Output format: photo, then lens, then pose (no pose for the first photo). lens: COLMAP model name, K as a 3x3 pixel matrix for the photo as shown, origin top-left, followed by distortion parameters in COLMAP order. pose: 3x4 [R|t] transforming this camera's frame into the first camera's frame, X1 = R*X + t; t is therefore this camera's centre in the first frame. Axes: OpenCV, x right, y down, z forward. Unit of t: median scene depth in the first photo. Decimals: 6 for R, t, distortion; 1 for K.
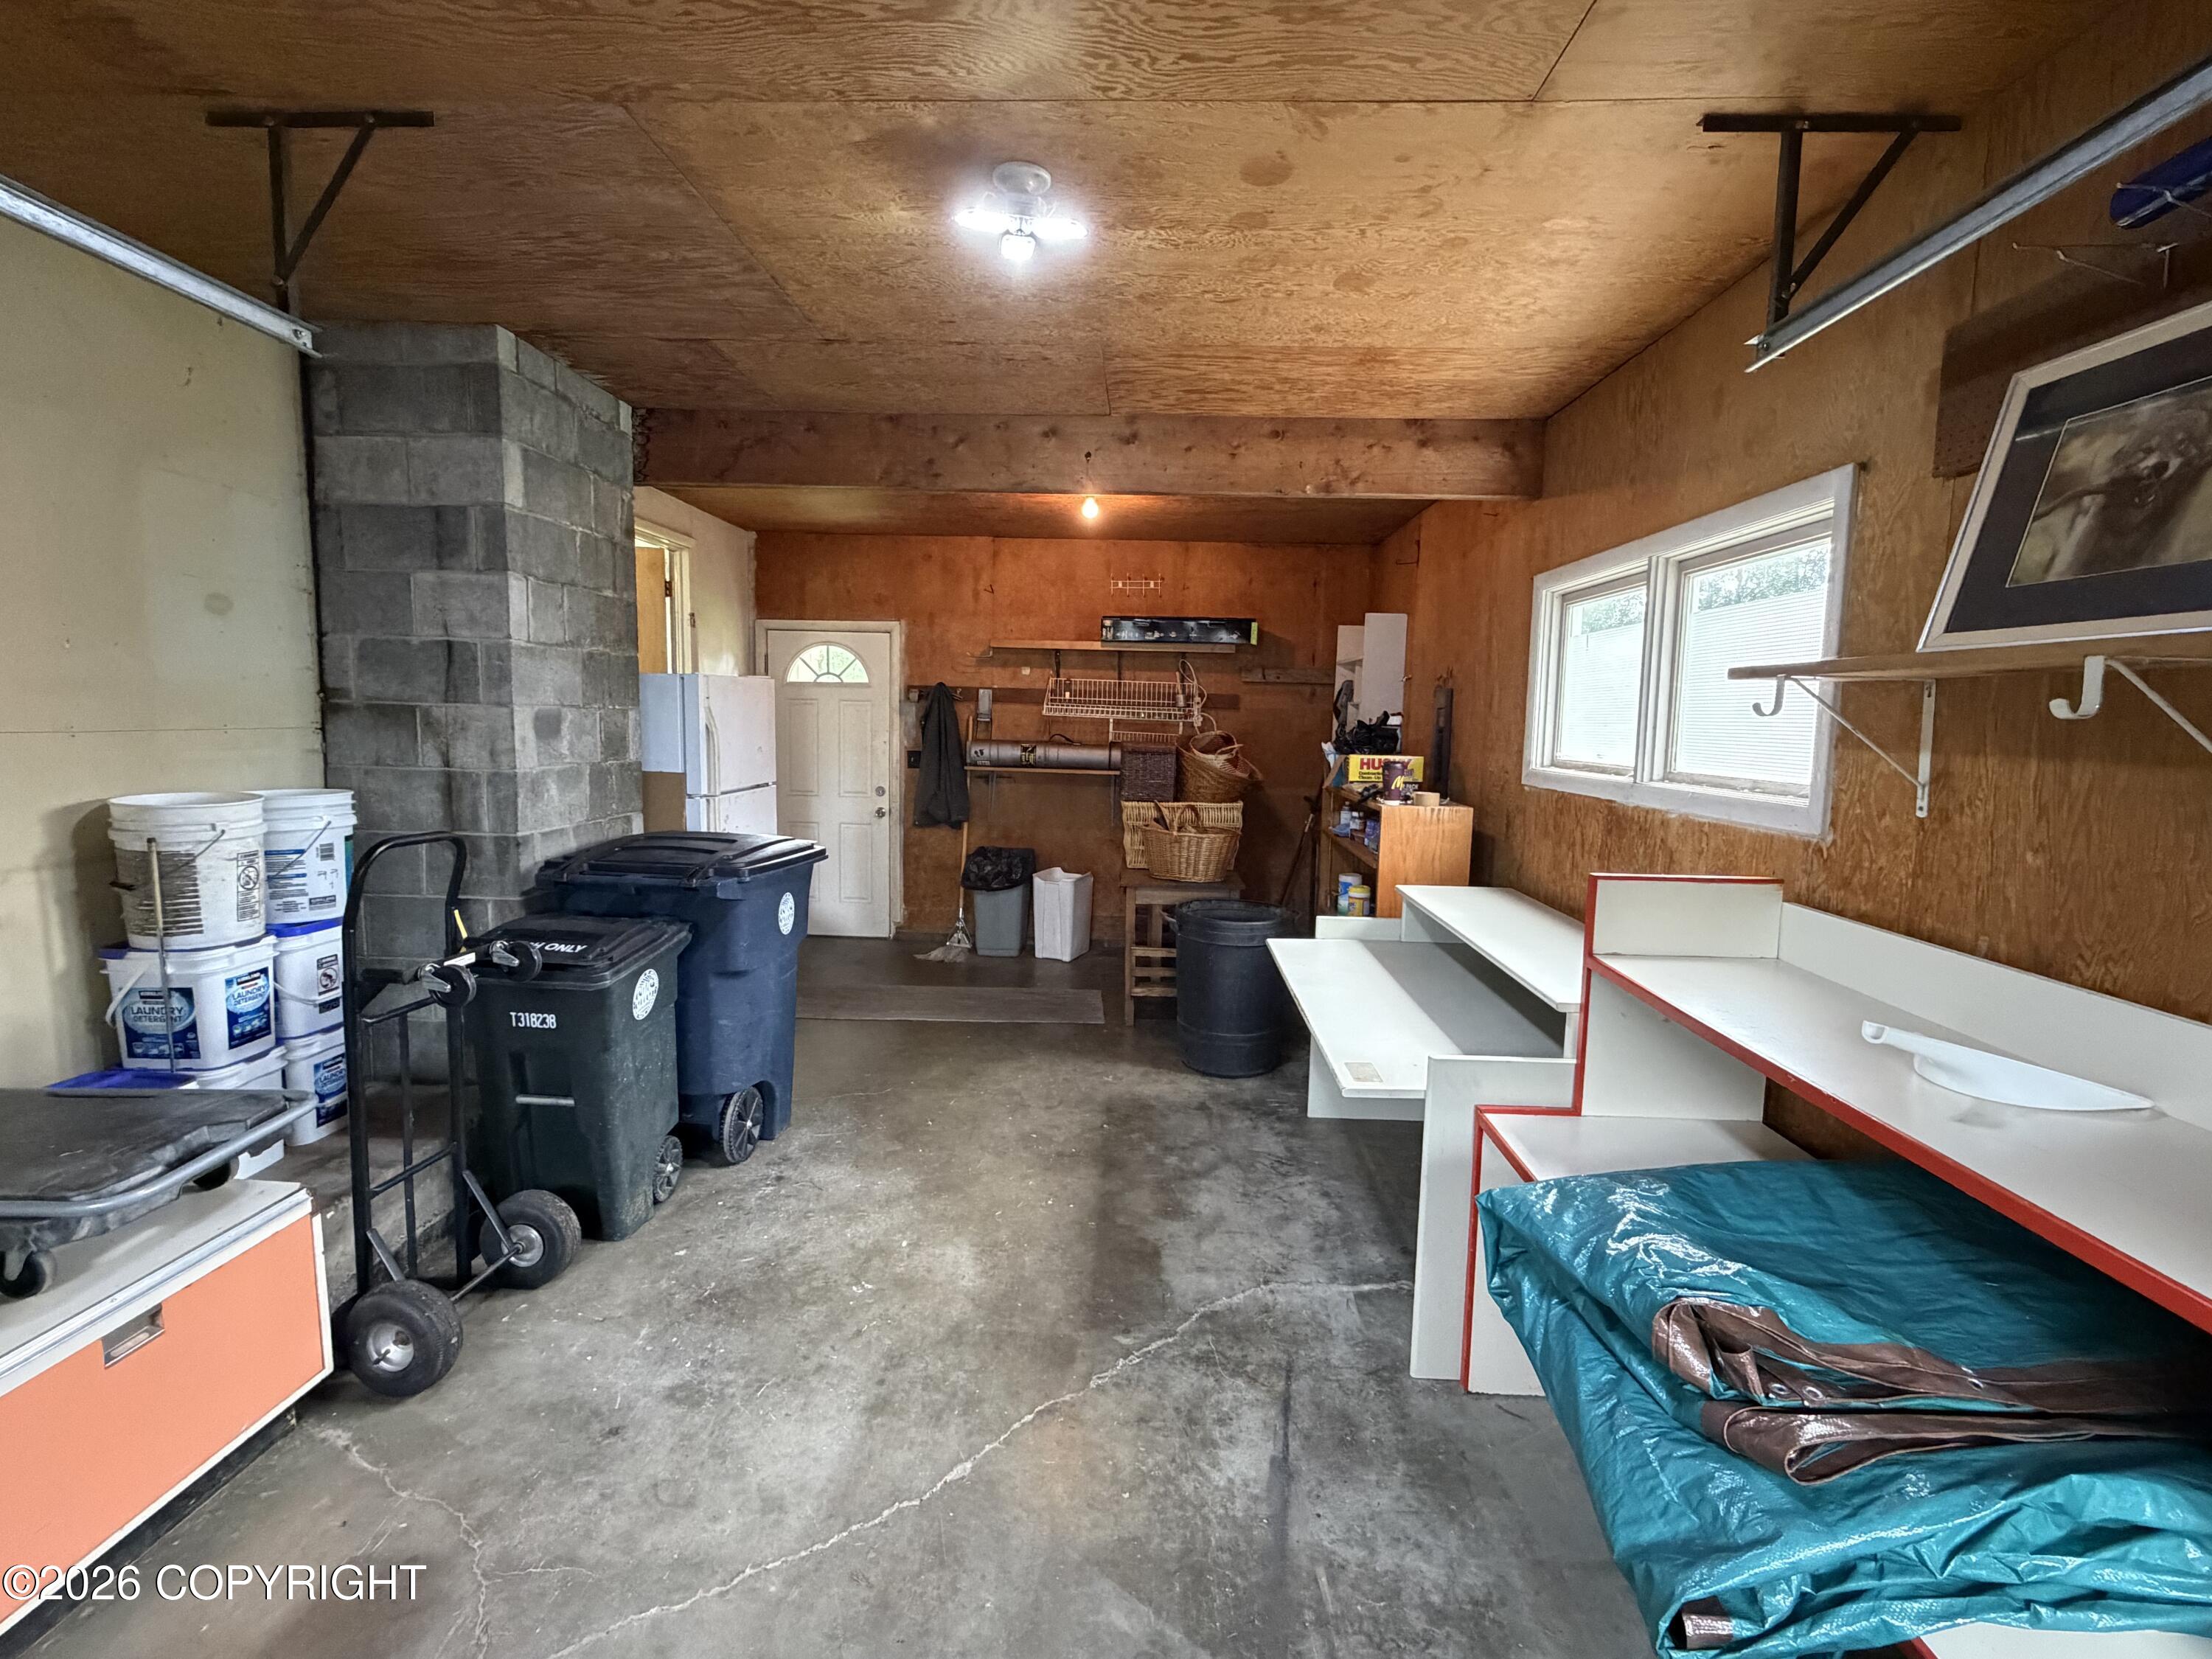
lens RADIAL K [[1033.2, 0, 1109.5], [0, 1033.2, 823.3], [0, 0, 1]] dist [-0.000438, -0.000034]
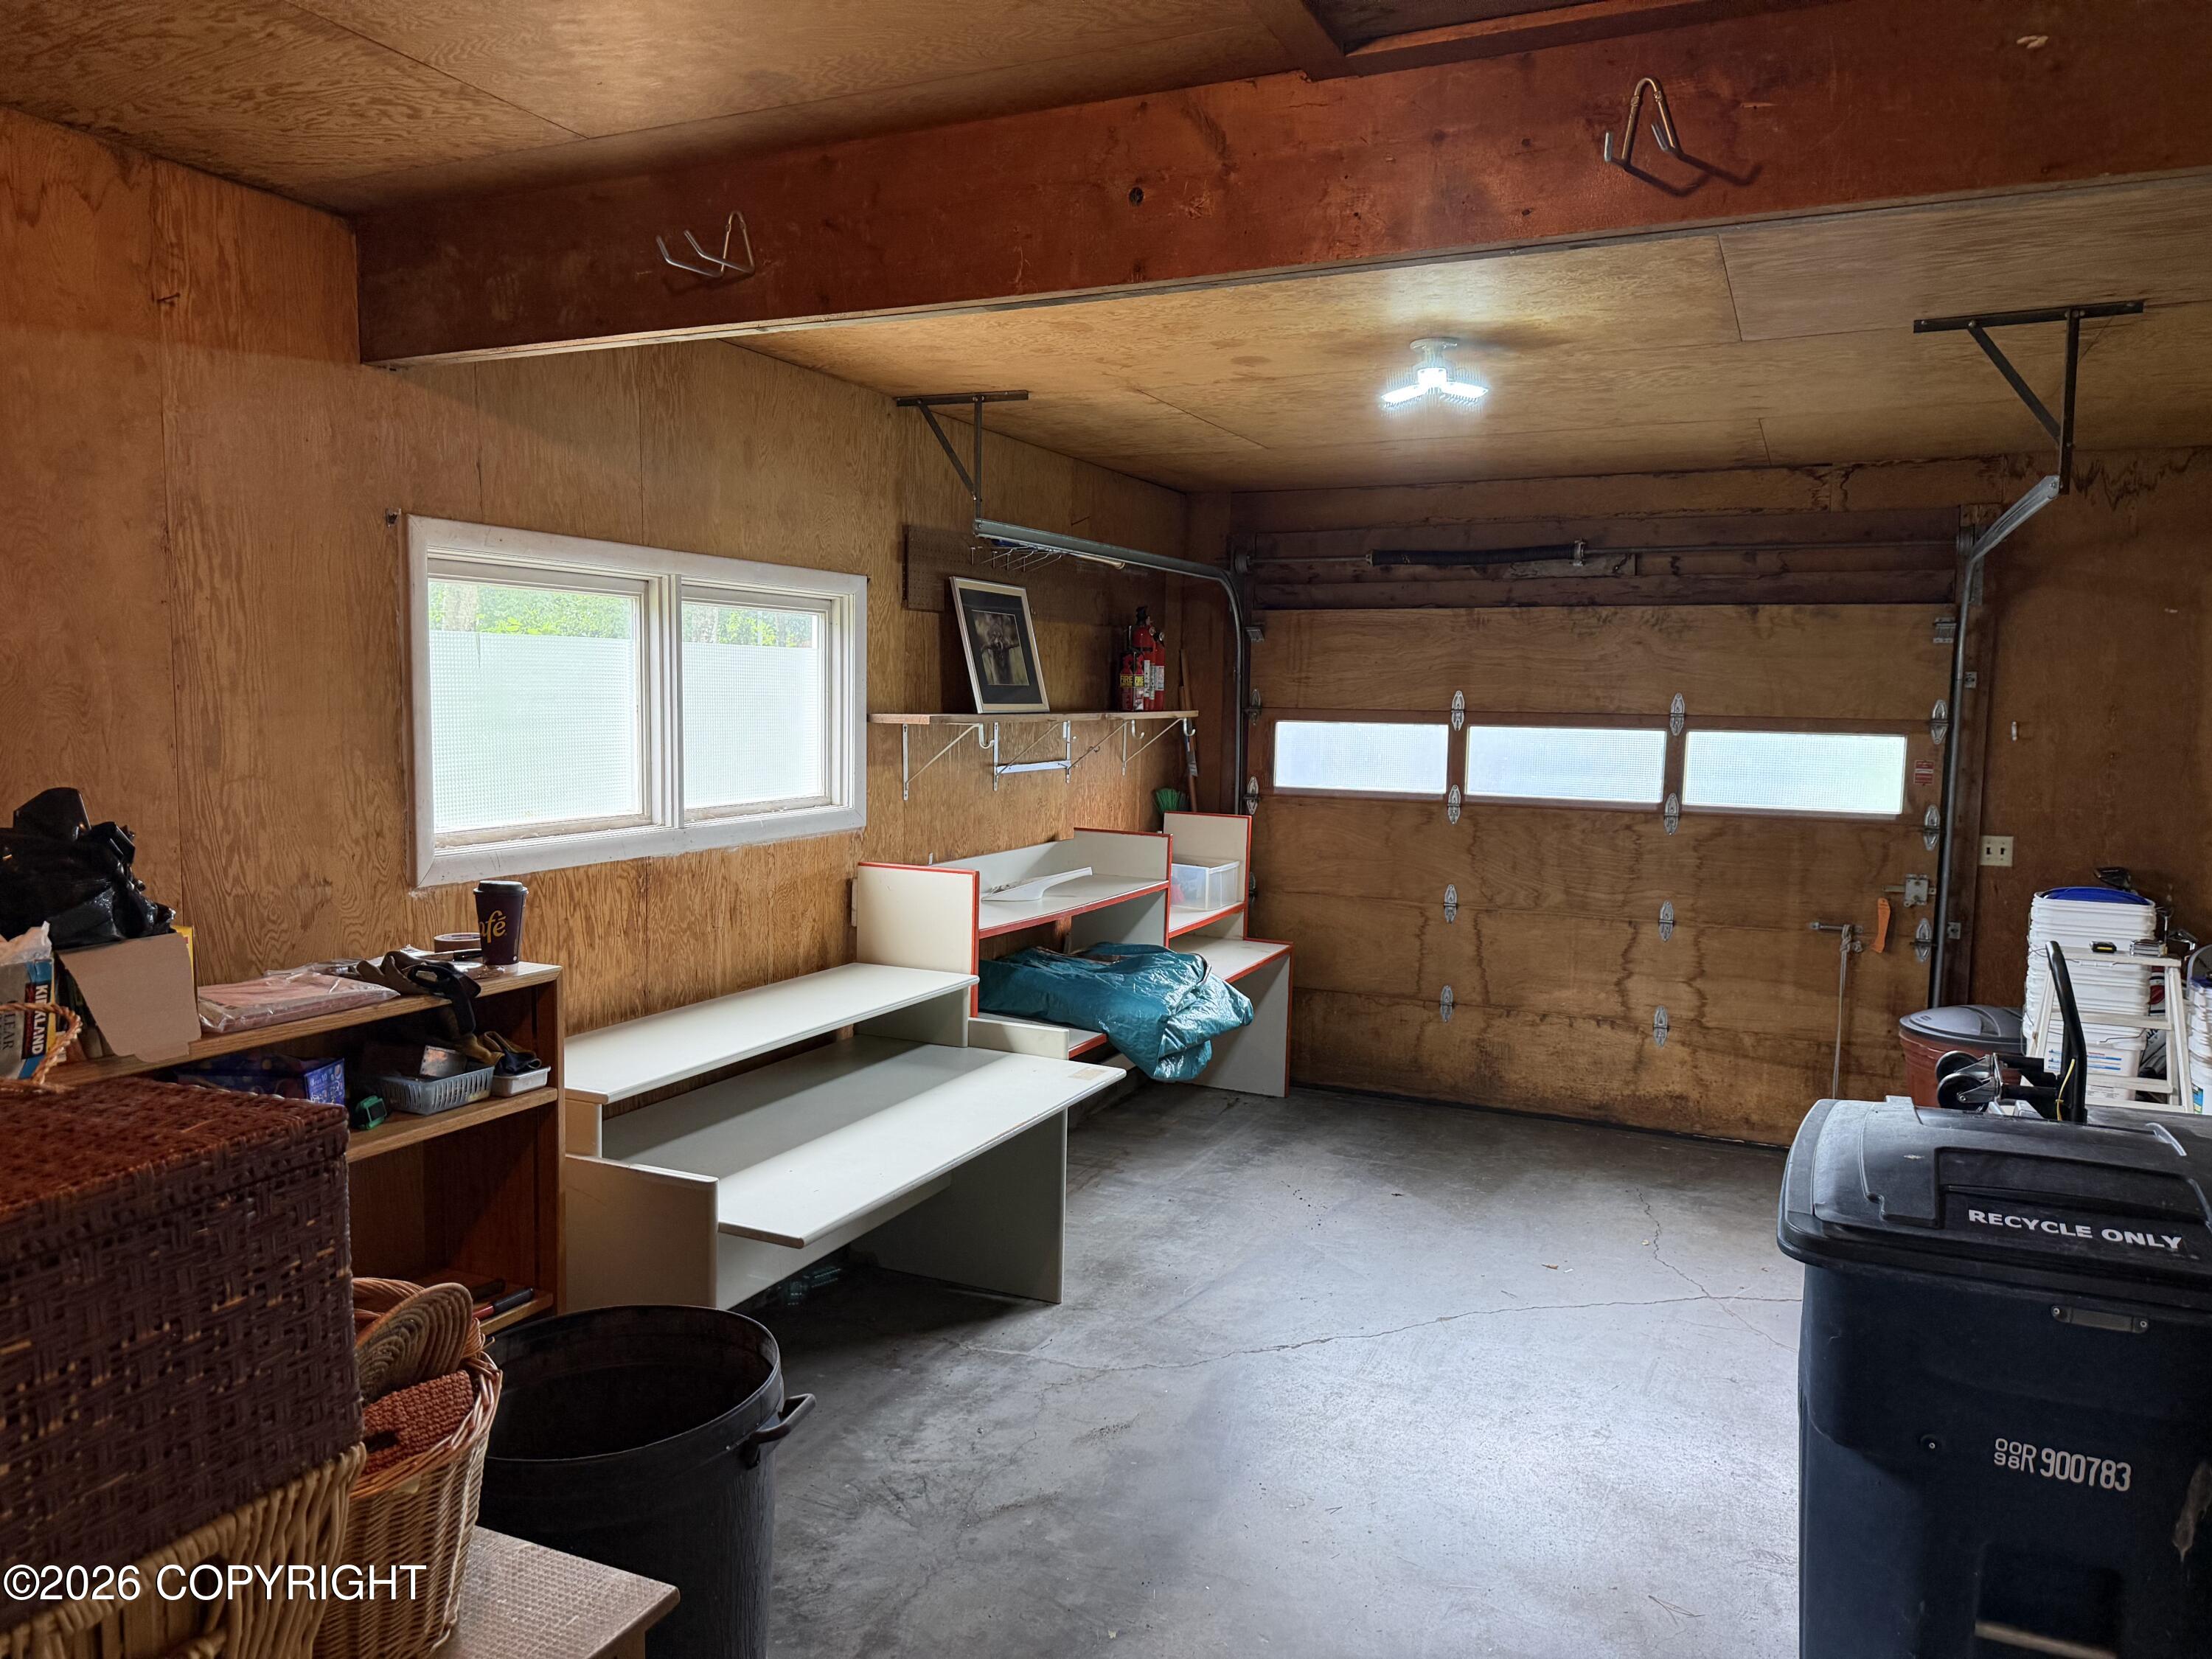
lens RADIAL K [[1536.8, 0, 1107.8], [0, 1536.8, 831.8], [0, 0, 1]] dist [0.087658, -0.117501]
pose [[-0.924517, -0.065400, 0.375488, -0.313700], [0.008447, 0.981411, 0.191734, -0.275195], [-0.381048, 0.180433, -0.906778, 1.976659]]
